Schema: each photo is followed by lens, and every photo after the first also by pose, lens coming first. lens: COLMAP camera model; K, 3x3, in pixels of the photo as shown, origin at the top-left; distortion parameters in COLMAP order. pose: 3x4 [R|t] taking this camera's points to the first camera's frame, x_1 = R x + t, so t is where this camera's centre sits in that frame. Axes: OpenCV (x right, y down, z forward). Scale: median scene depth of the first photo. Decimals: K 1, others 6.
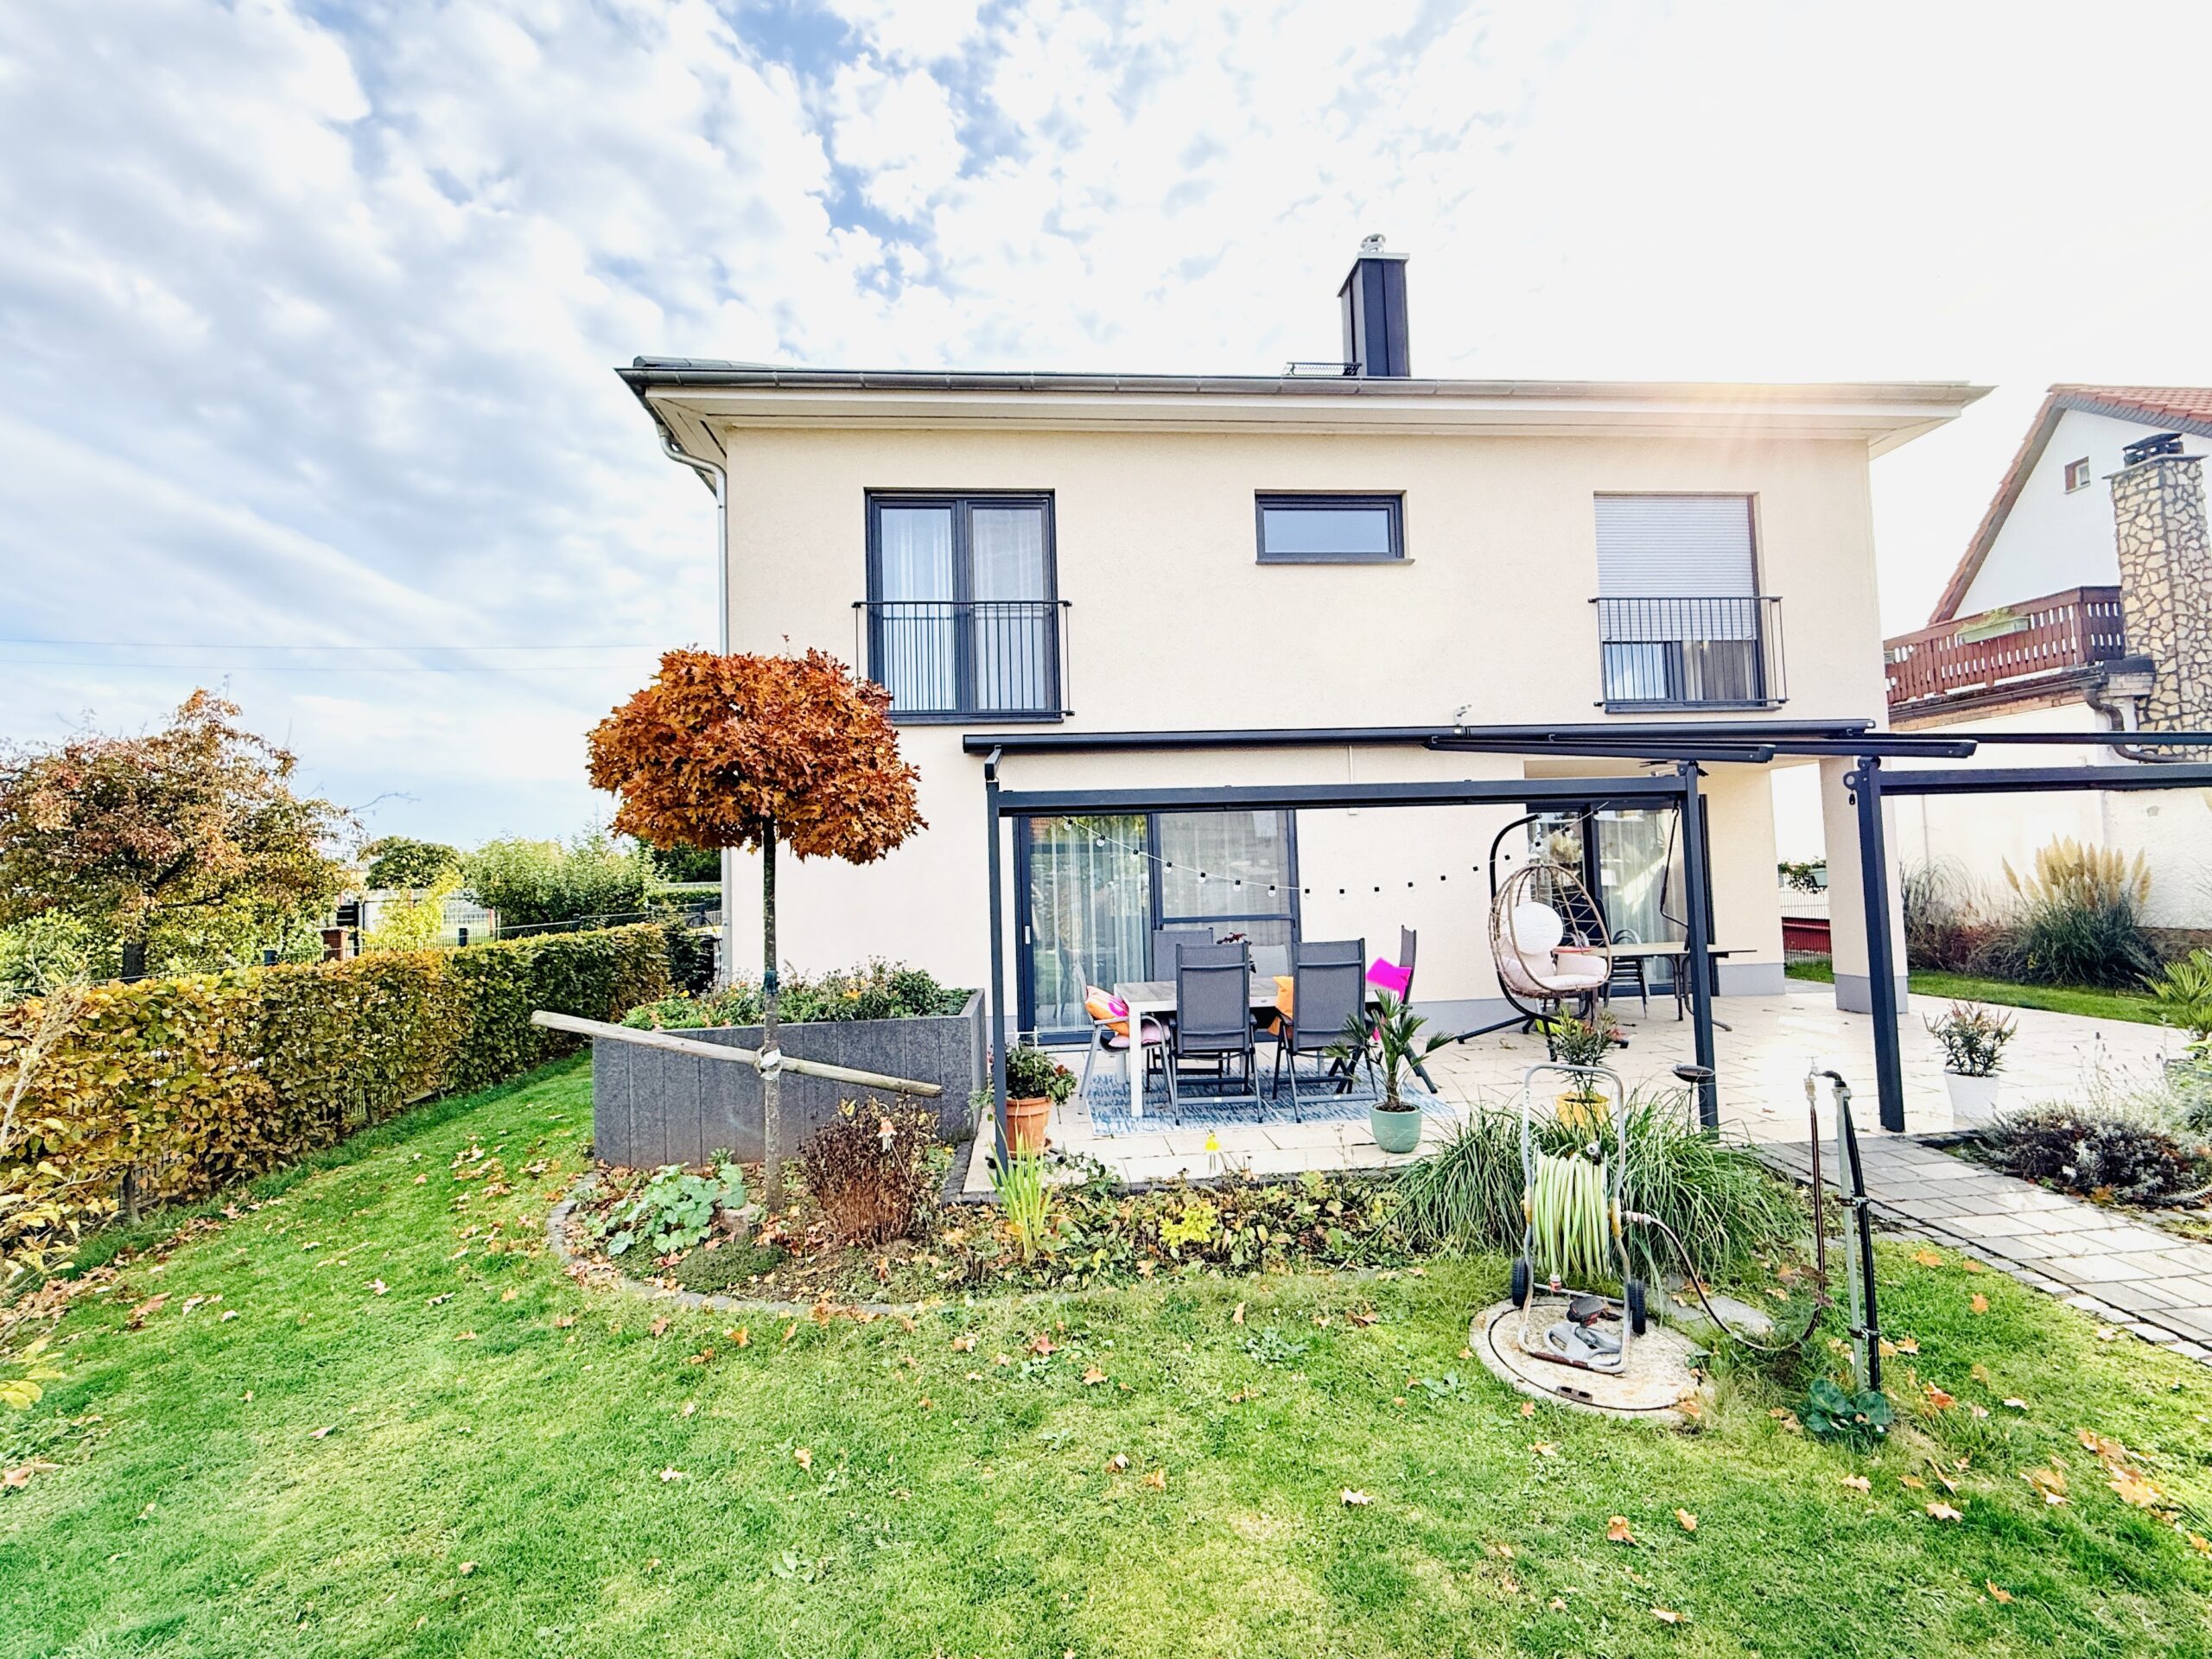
lens RADIAL K [[967.8, 0, 1081.2], [0, 967.8, 829.6], [0, 0, 1]] dist [-0.000685, 0.000461]
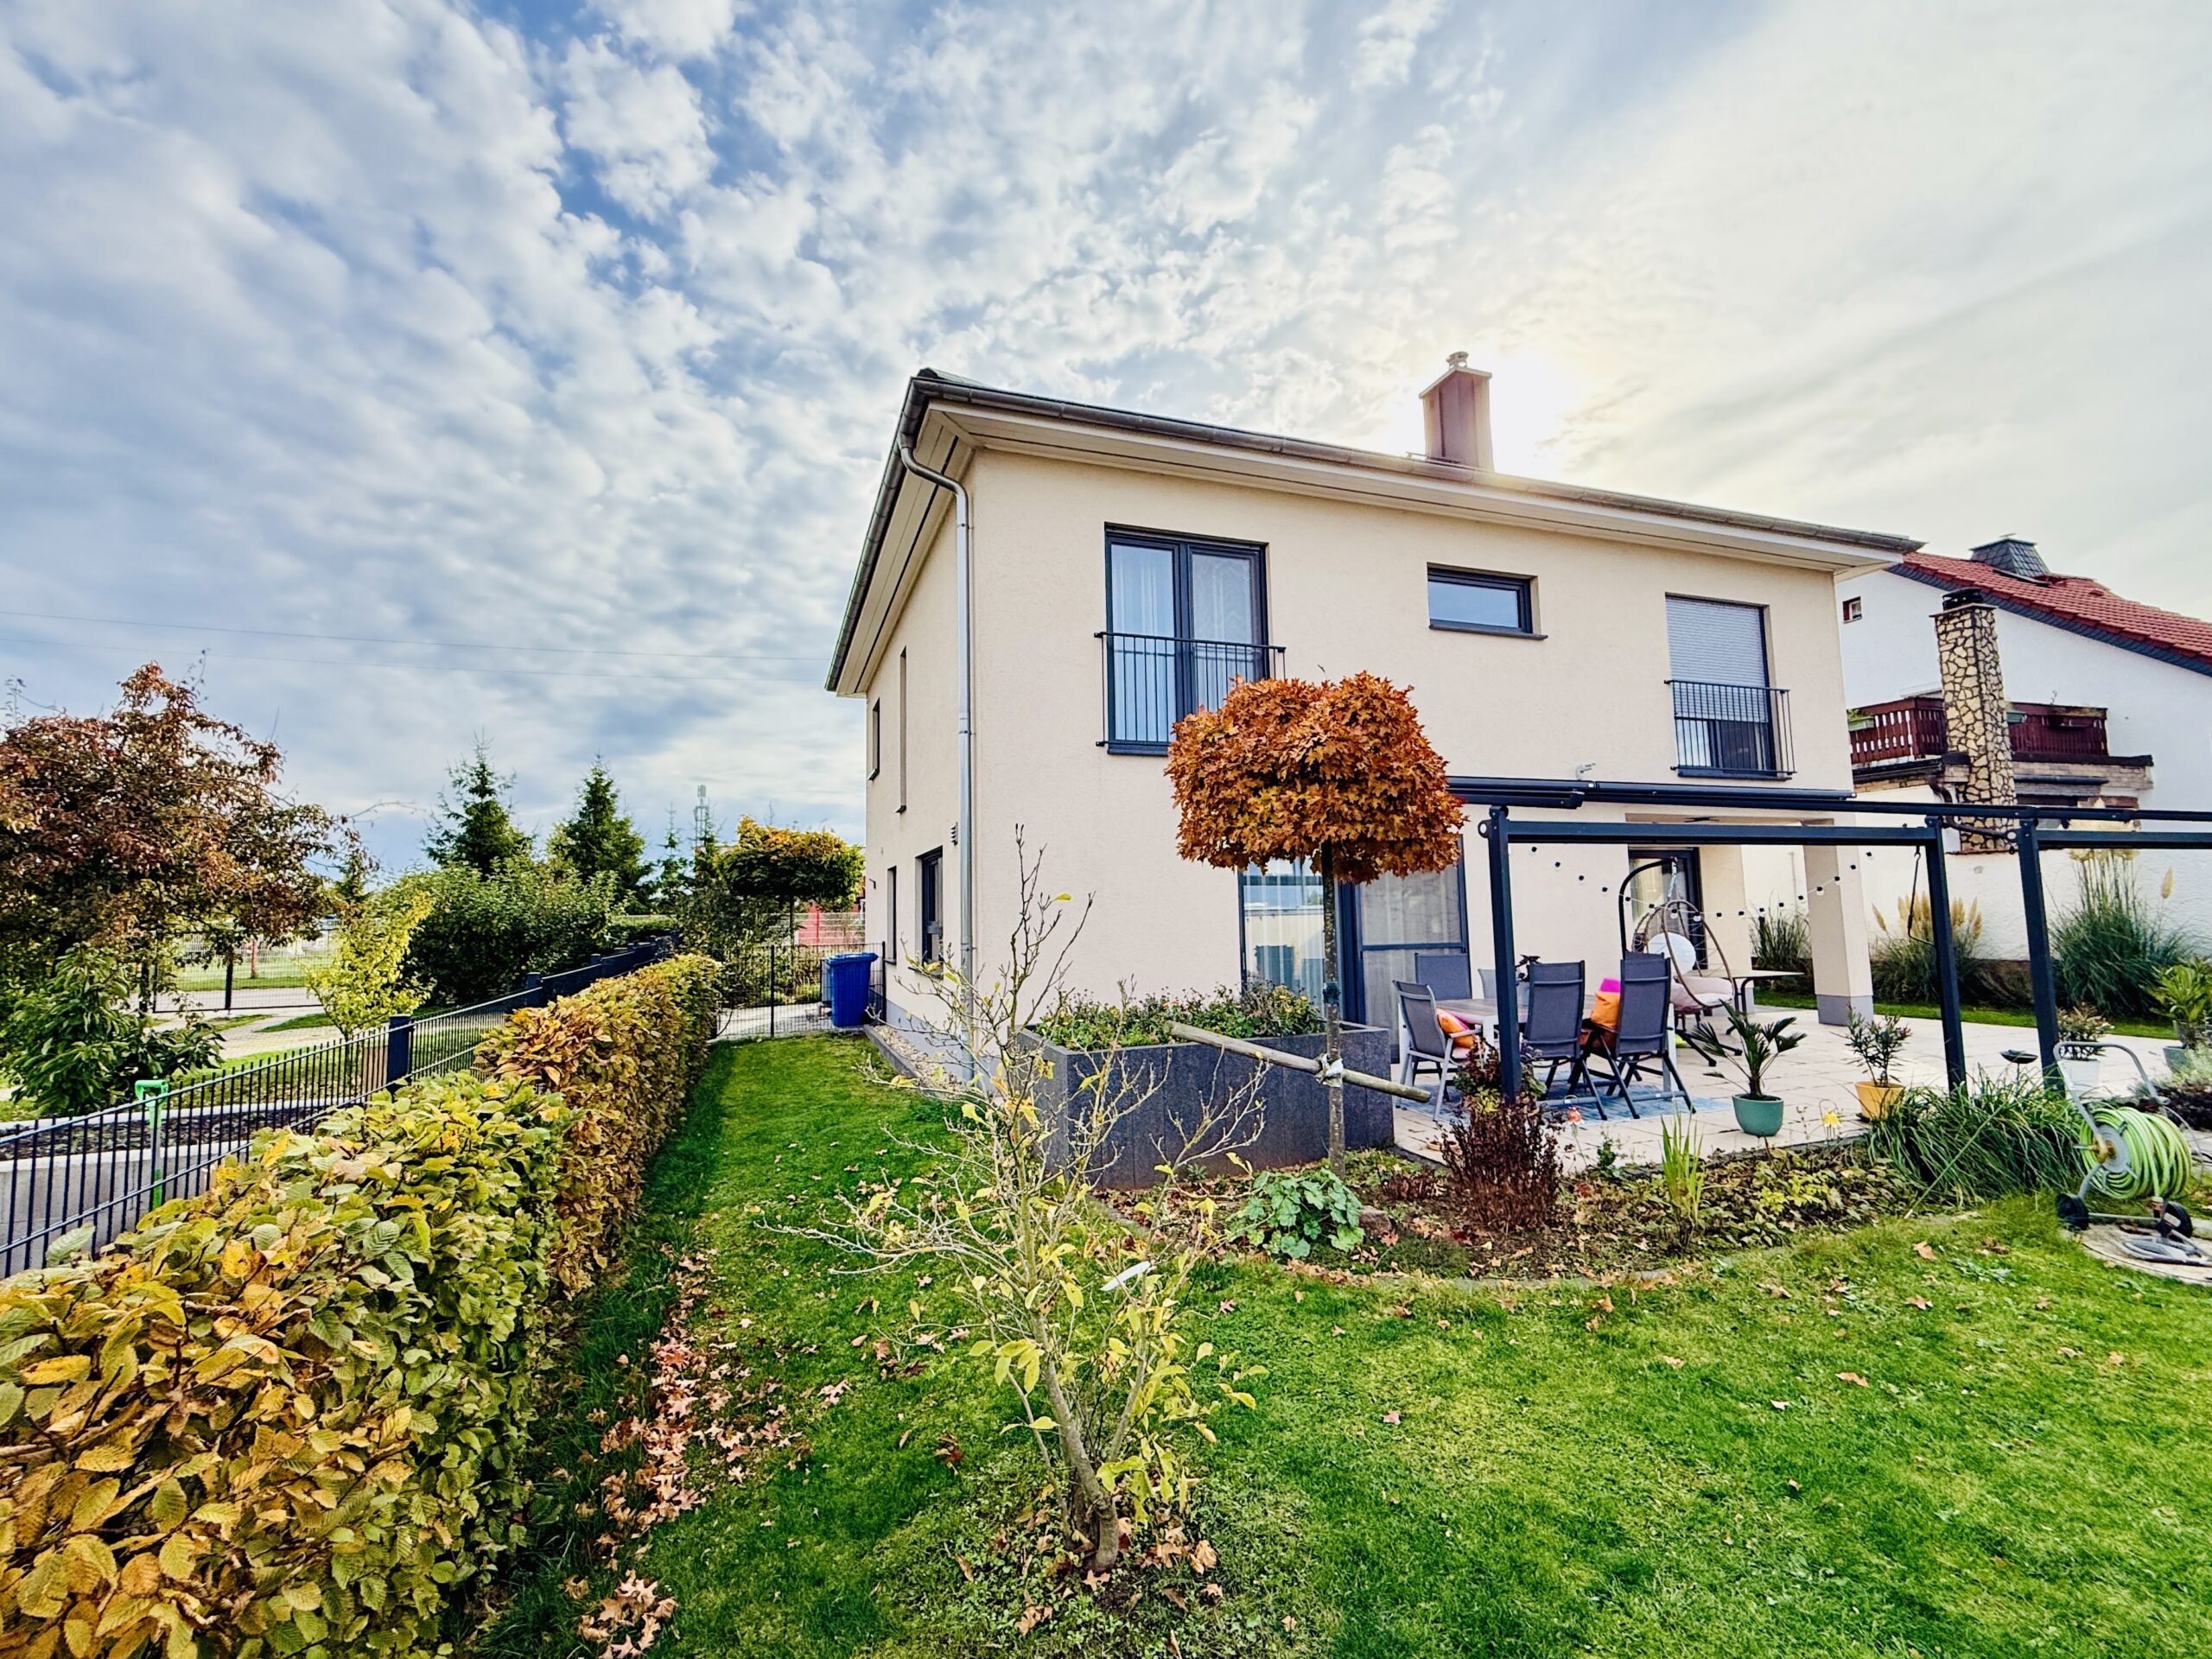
lens RADIAL K [[967.8, 0, 1075.6], [0, 967.8, 841.7], [0, 0, 1]] dist [-0.000685, 0.000461]
pose [[0.968096, 0.030682, 0.248694, -0.473637], [-0.023095, 0.999176, -0.033367, 0.018179], [-0.249512, 0.026559, 0.968007, 0.024549]]
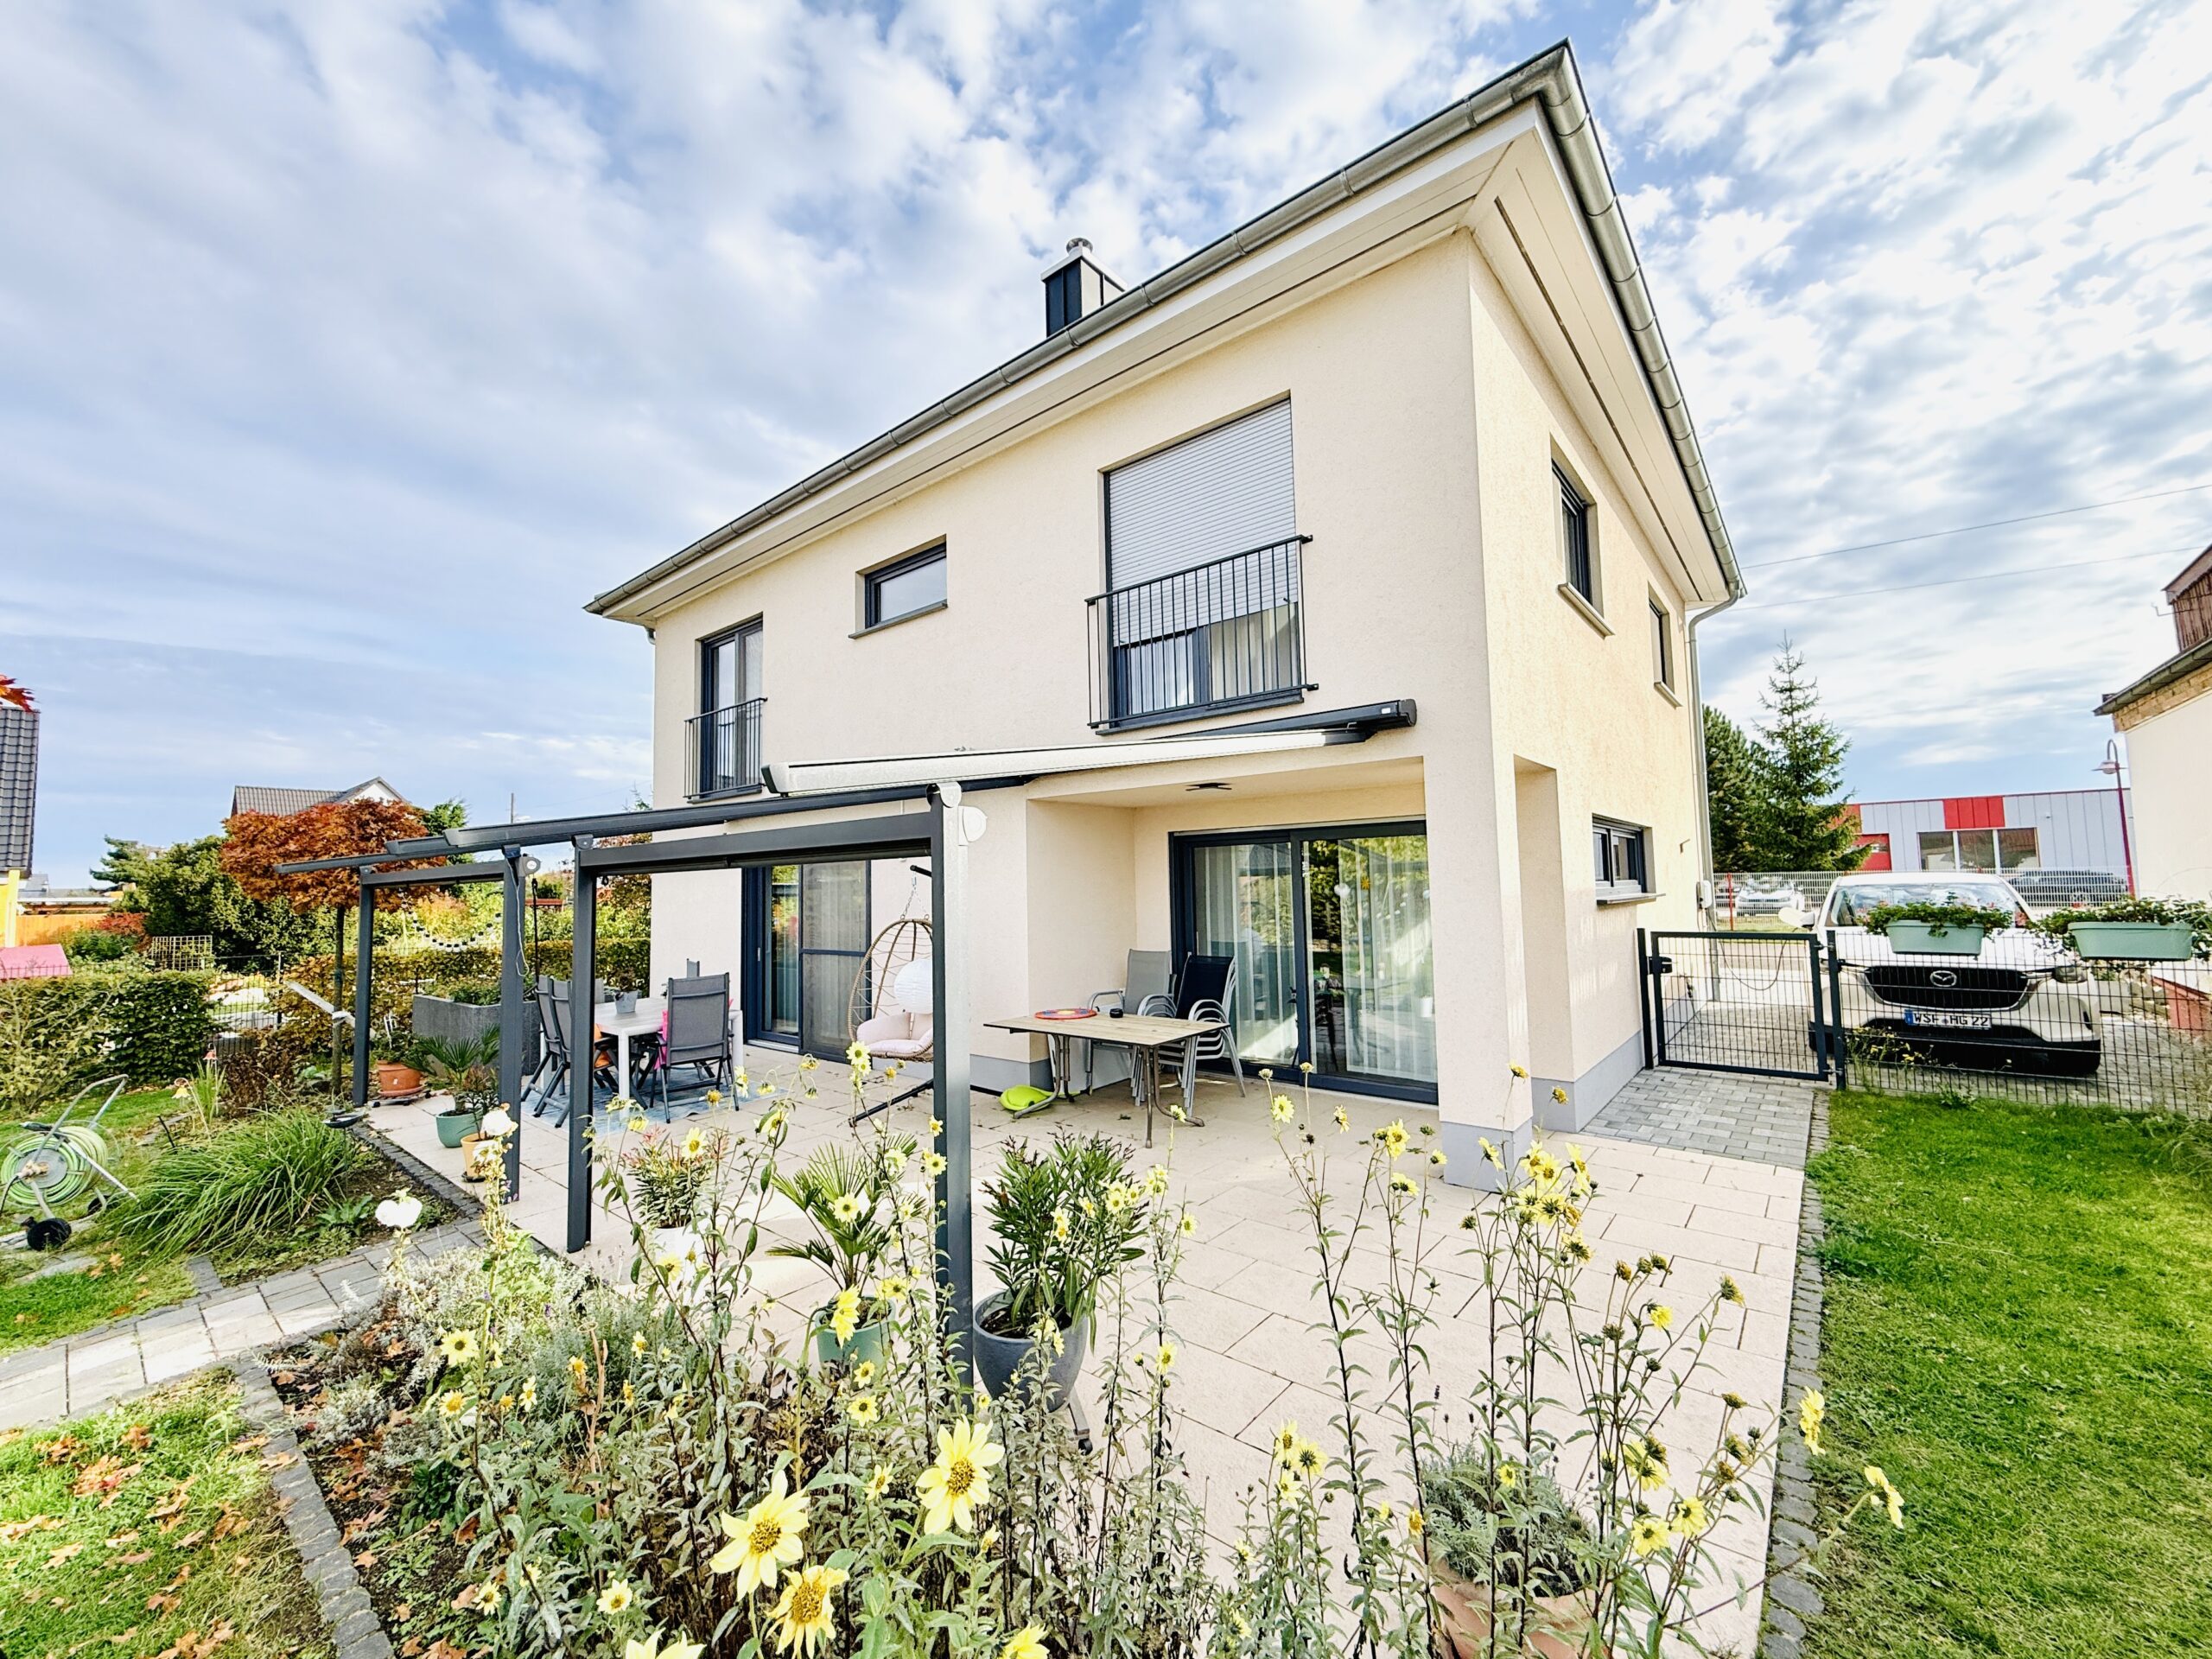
lens RADIAL K [[877.5, 0, 1101.0], [0, 877.5, 831.9], [0, 0, 1]] dist [-0.000598, -0.000311]
pose [[0.702454, -0.027013, -0.711217, 1.075129], [0.035474, 0.999366, -0.002921, -0.035302], [0.710845, -0.023178, 0.702967, 0.469065]]
